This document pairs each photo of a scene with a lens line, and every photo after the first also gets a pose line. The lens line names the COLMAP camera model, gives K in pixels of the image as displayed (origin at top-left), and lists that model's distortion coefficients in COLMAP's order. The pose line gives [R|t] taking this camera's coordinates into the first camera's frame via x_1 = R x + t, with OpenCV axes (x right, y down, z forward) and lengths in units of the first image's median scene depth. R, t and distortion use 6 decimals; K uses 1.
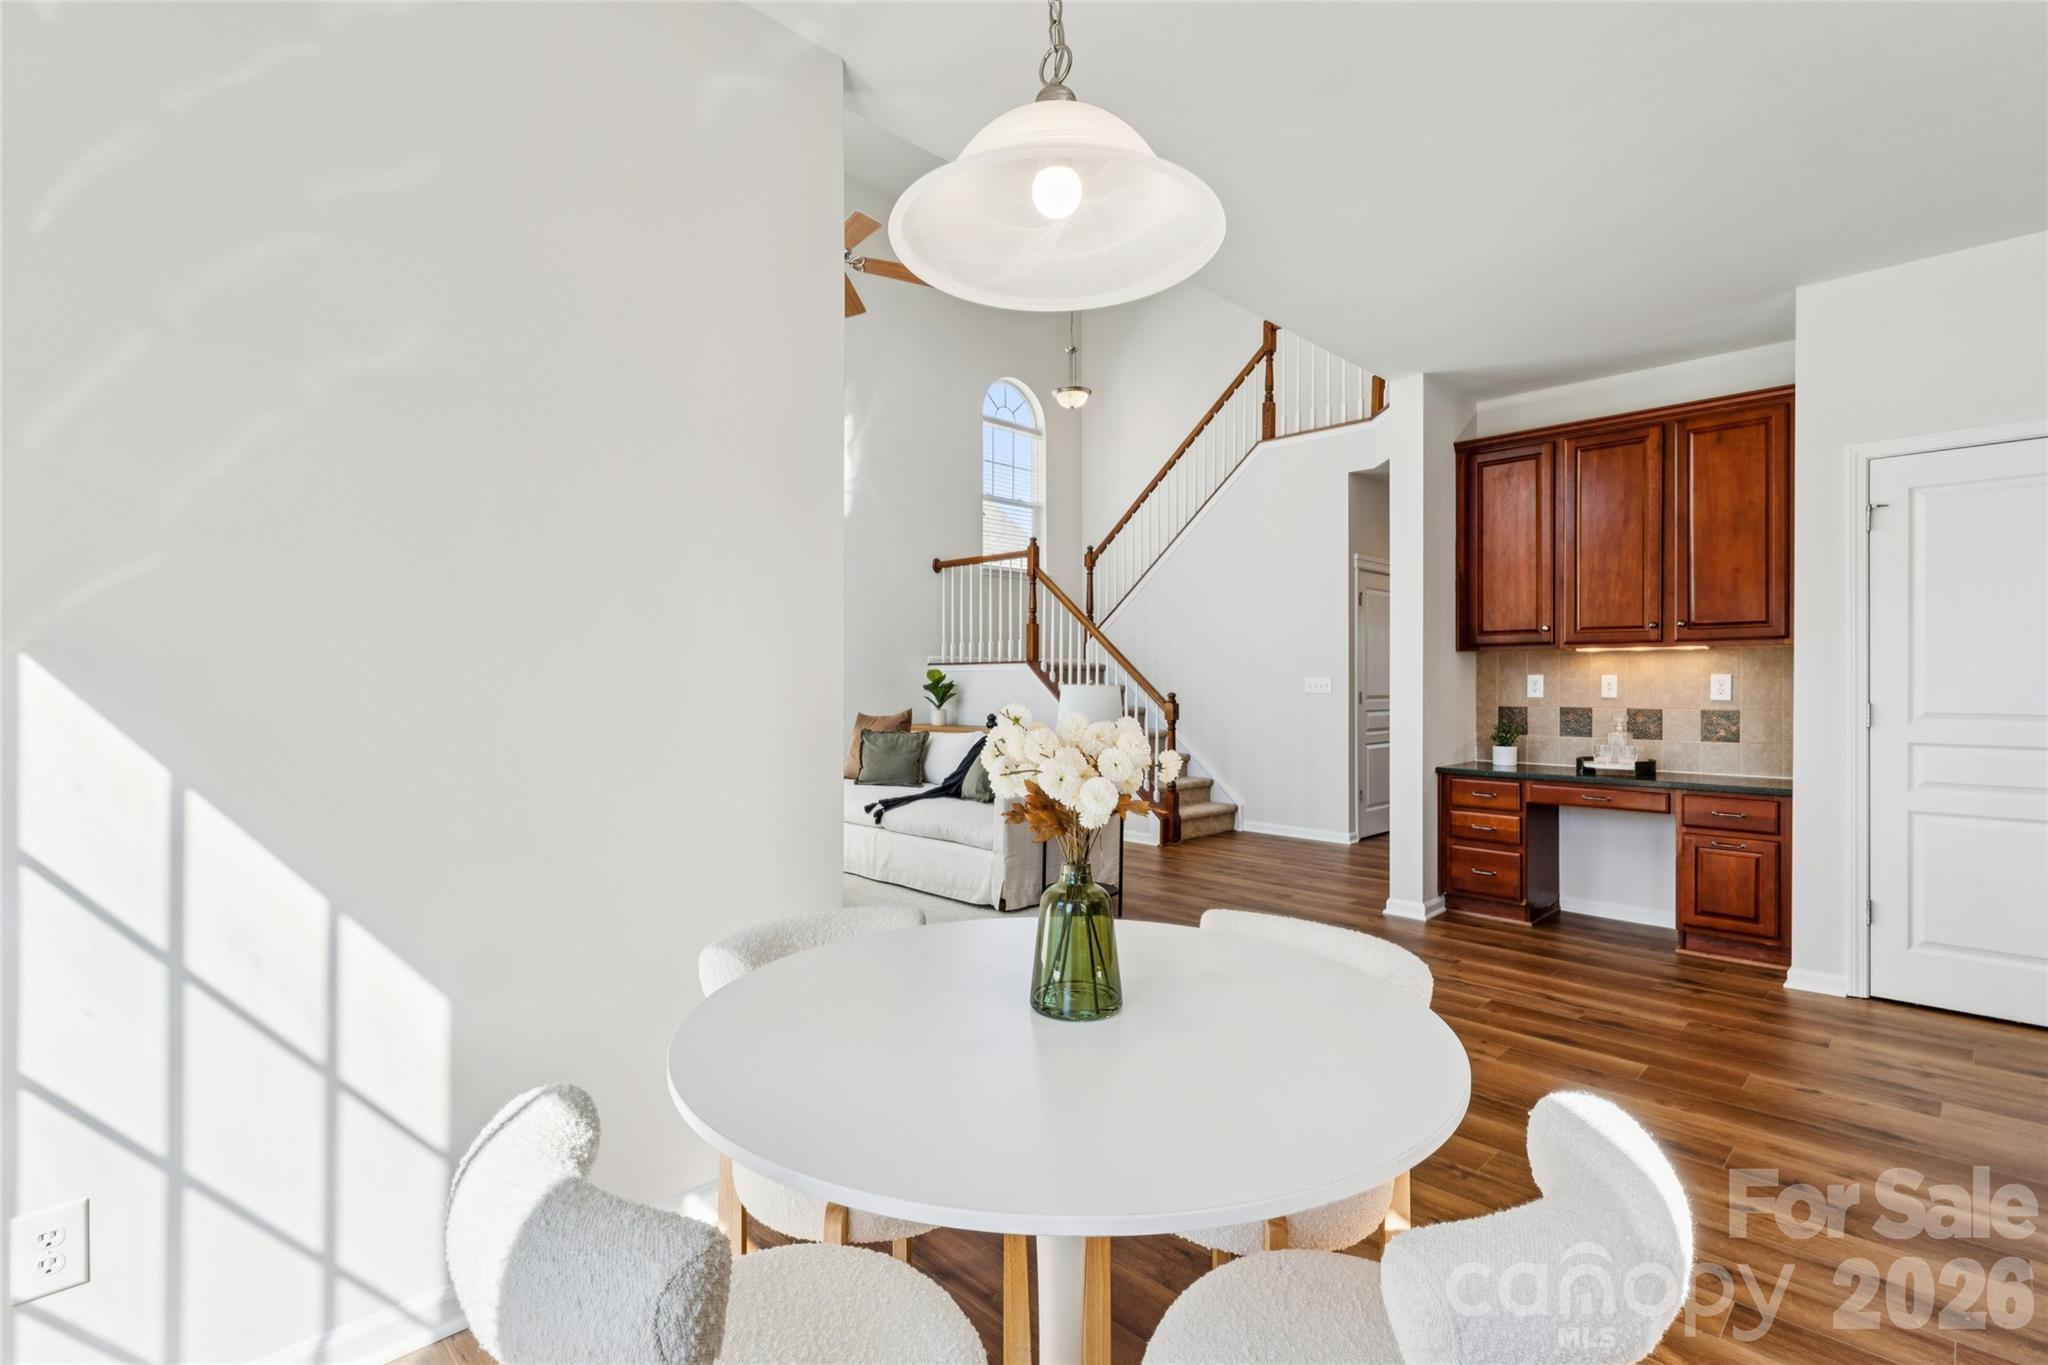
lens RADIAL K [[943.2, 0, 1021.8], [0, 943.2, 685.4], [0, 0, 1]] dist [0.003680, 0.000616]
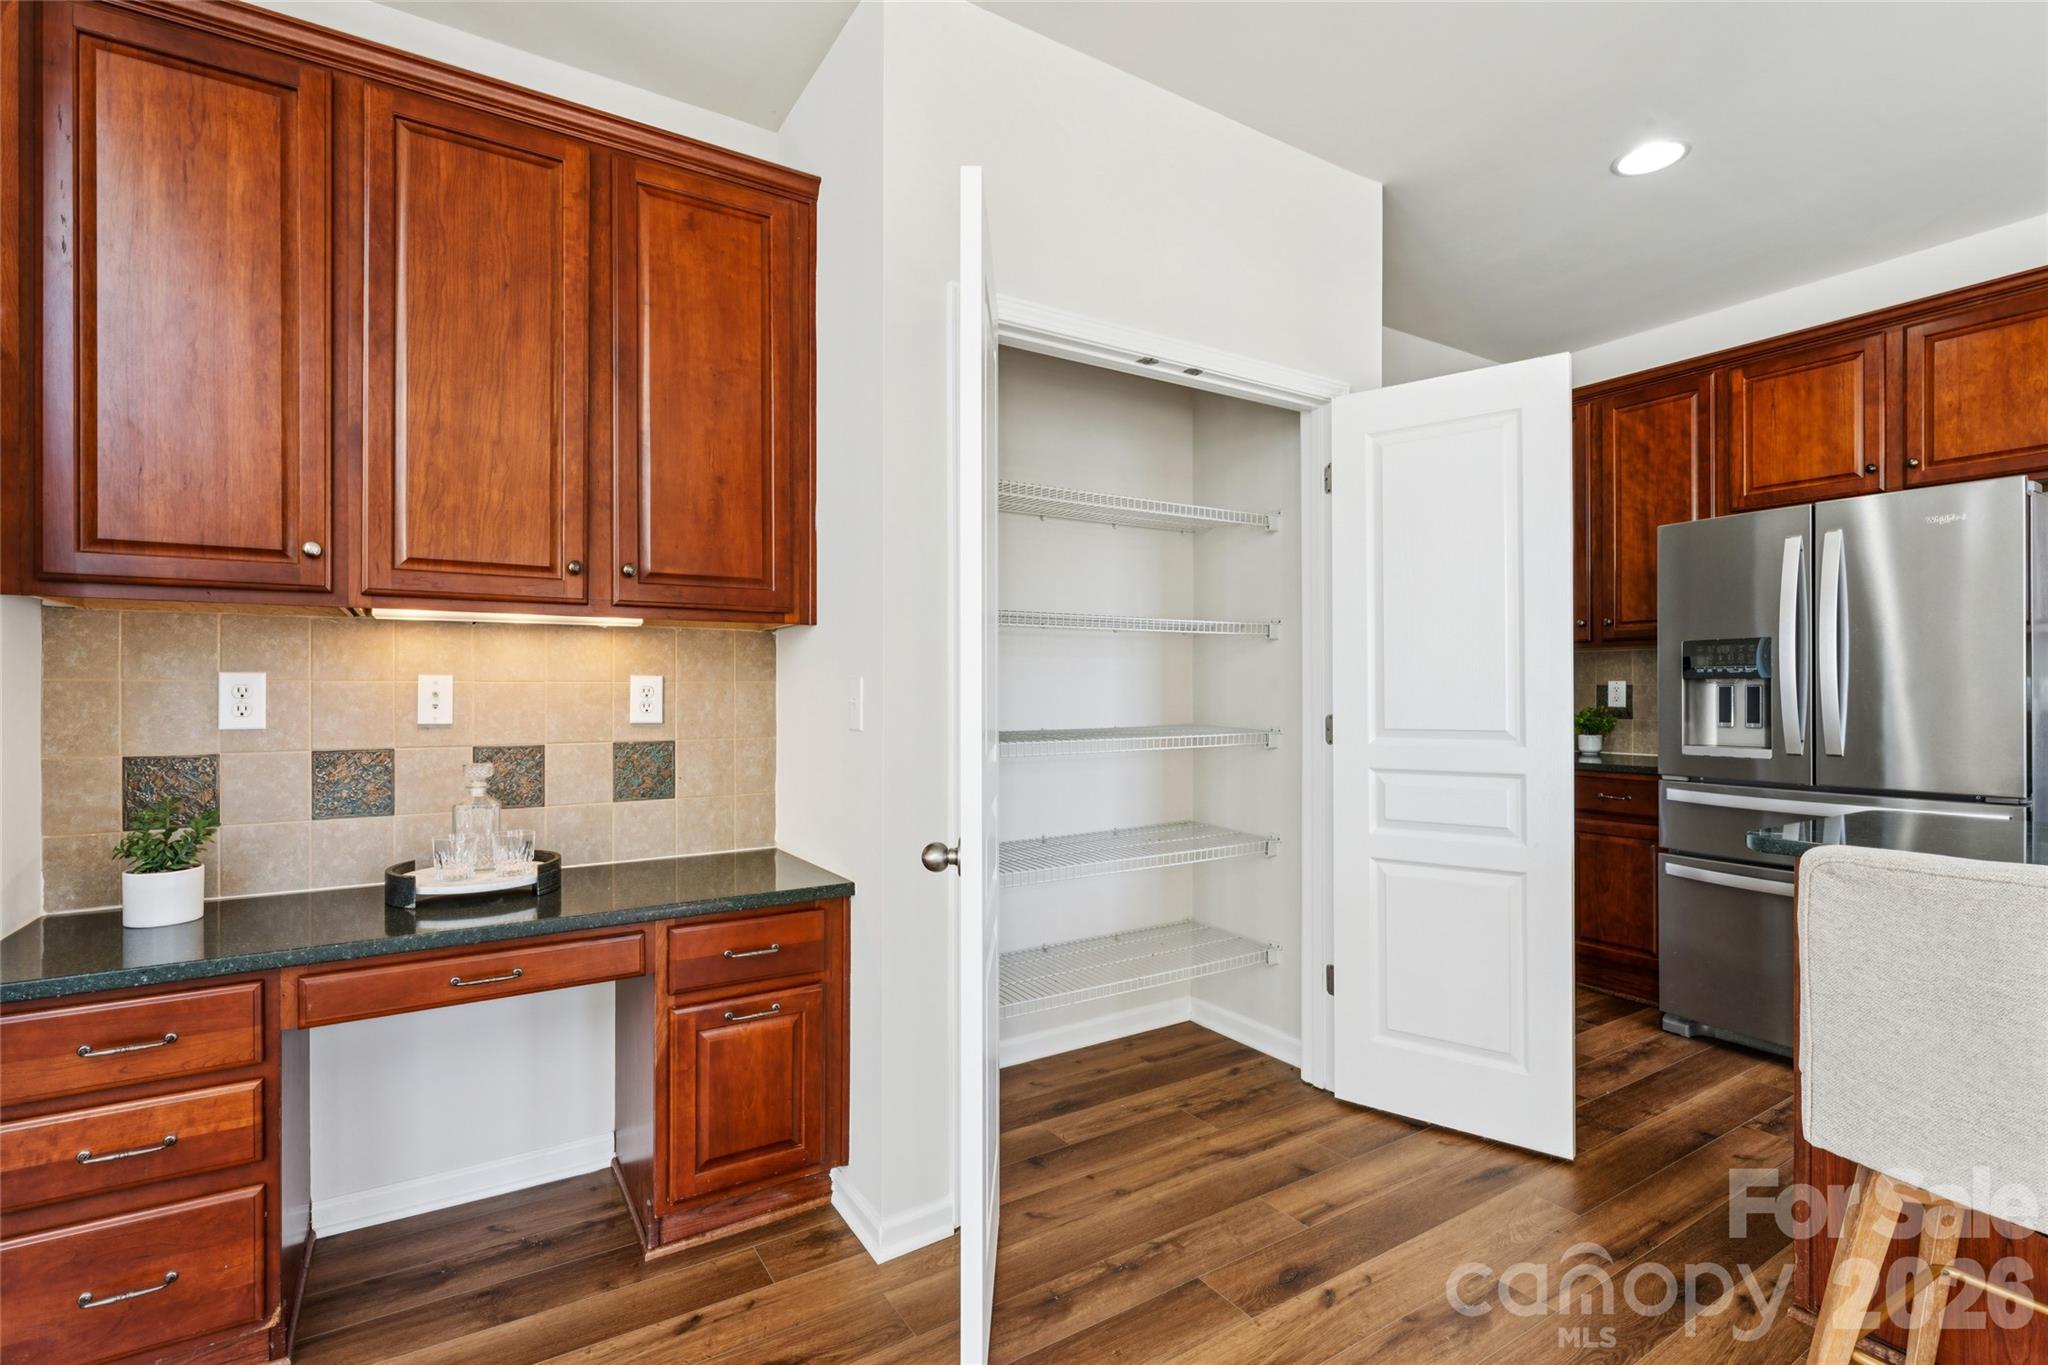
lens RADIAL K [[943.2, 0, 1021.8], [0, 943.2, 685.4], [0, 0, 1]] dist [0.003680, 0.000616]
pose [[0.208572, 0.002842, 0.978003, 0.230703], [0.005068, 0.999979, -0.003987, -0.002461], [-0.977994, 0.005788, 0.208554, 0.614069]]
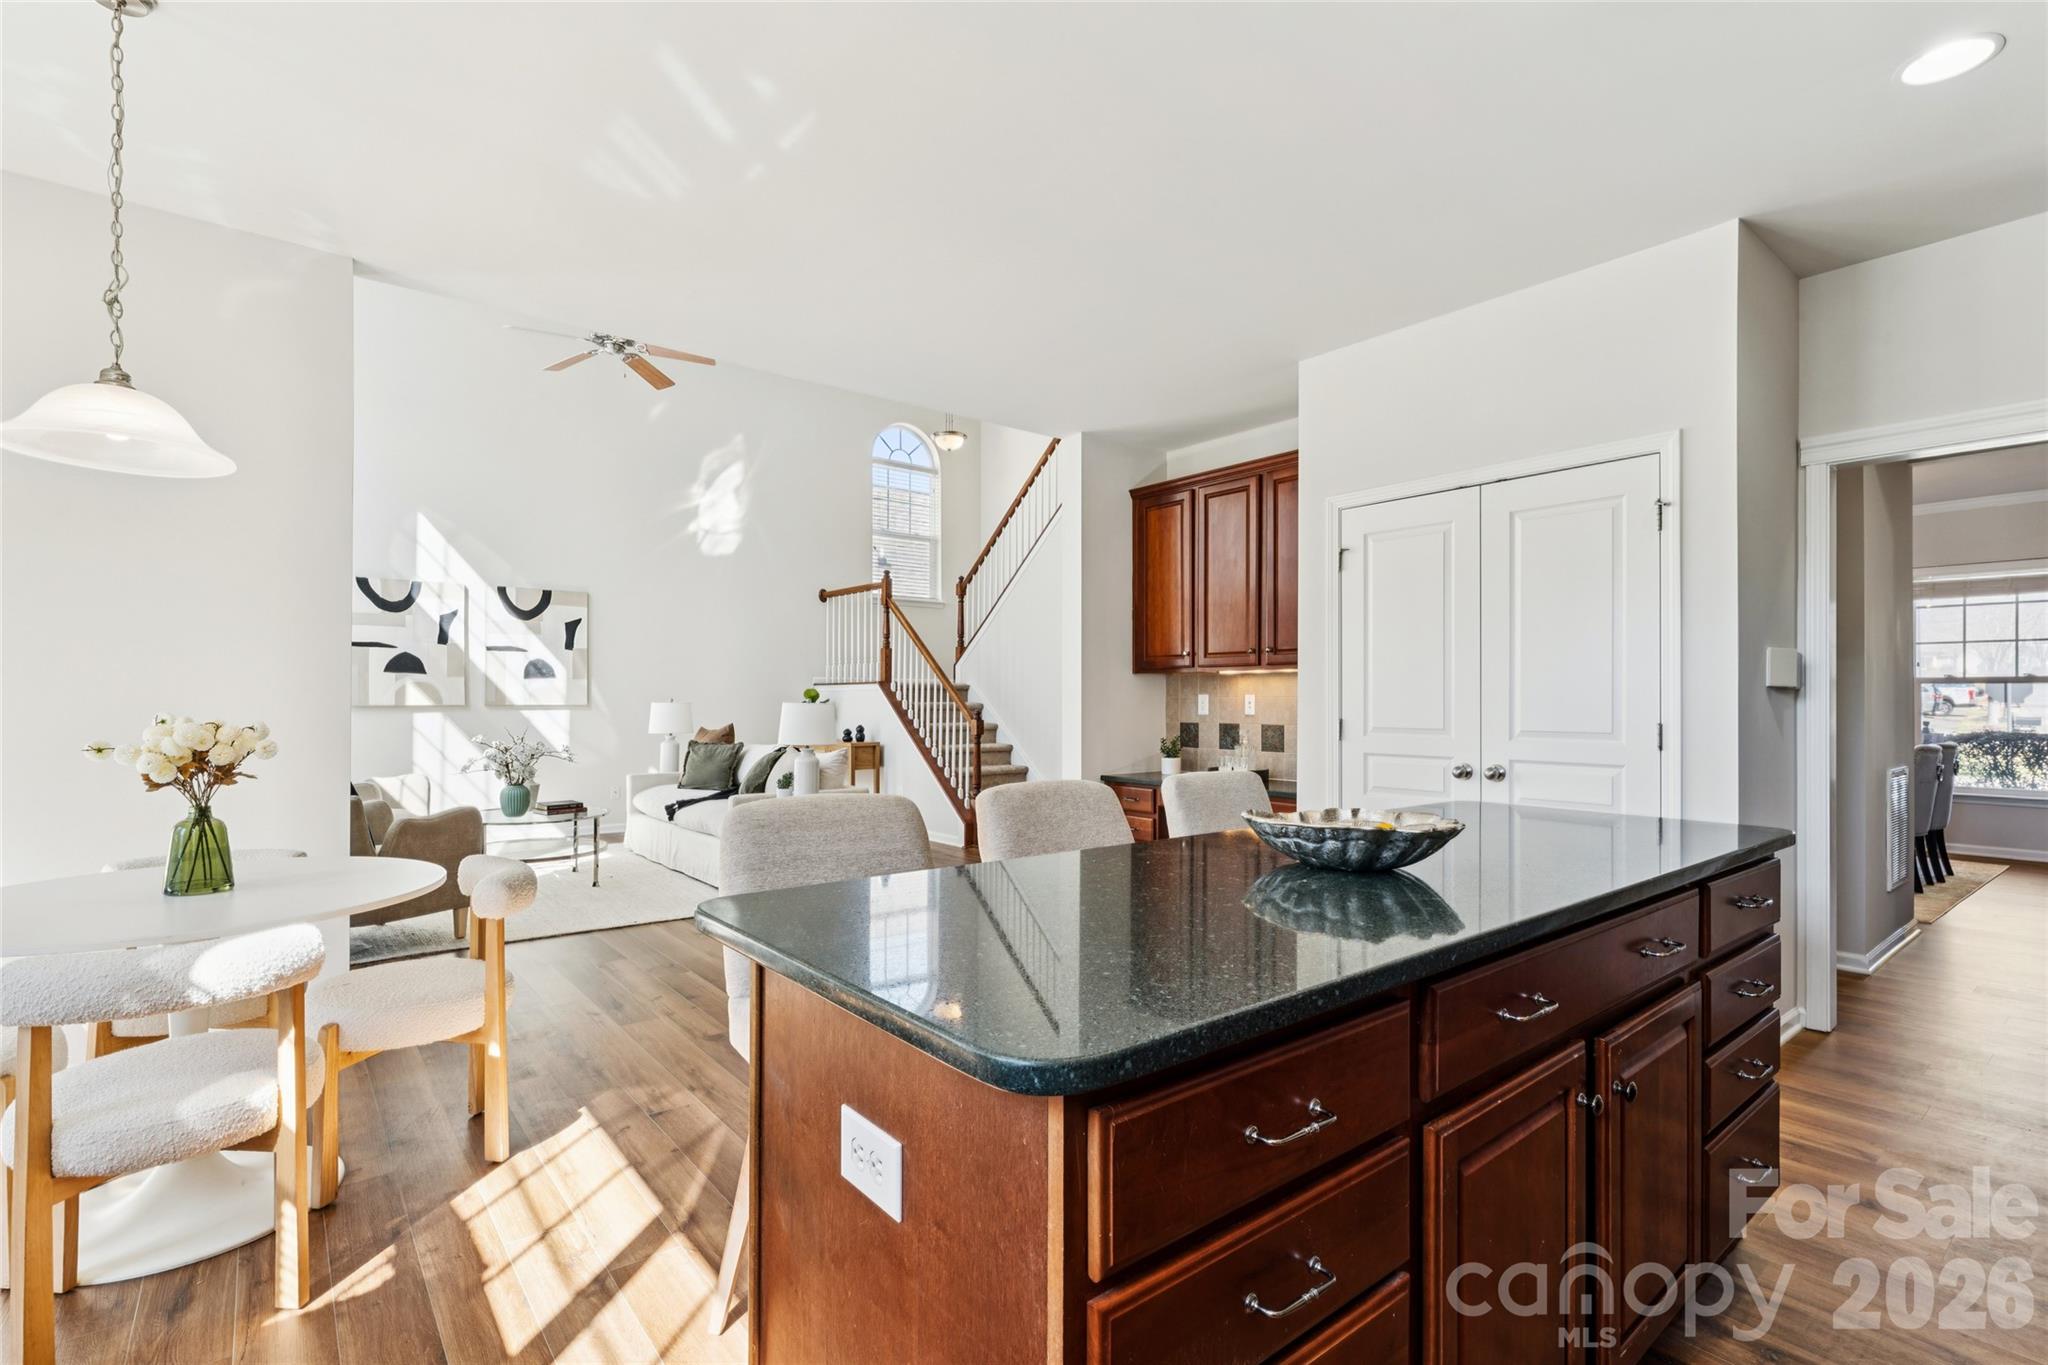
lens RADIAL K [[944.9, 0, 1024.5], [0, 944.9, 694.1], [0, 0, 1]] dist [0.001283, 0.000268]
pose [[0.994747, 0.001931, -0.102348, 0.459147], [-0.003127, 0.999929, -0.011522, 0.002112], [0.102319, 0.011782, 0.994682, -0.142954]]
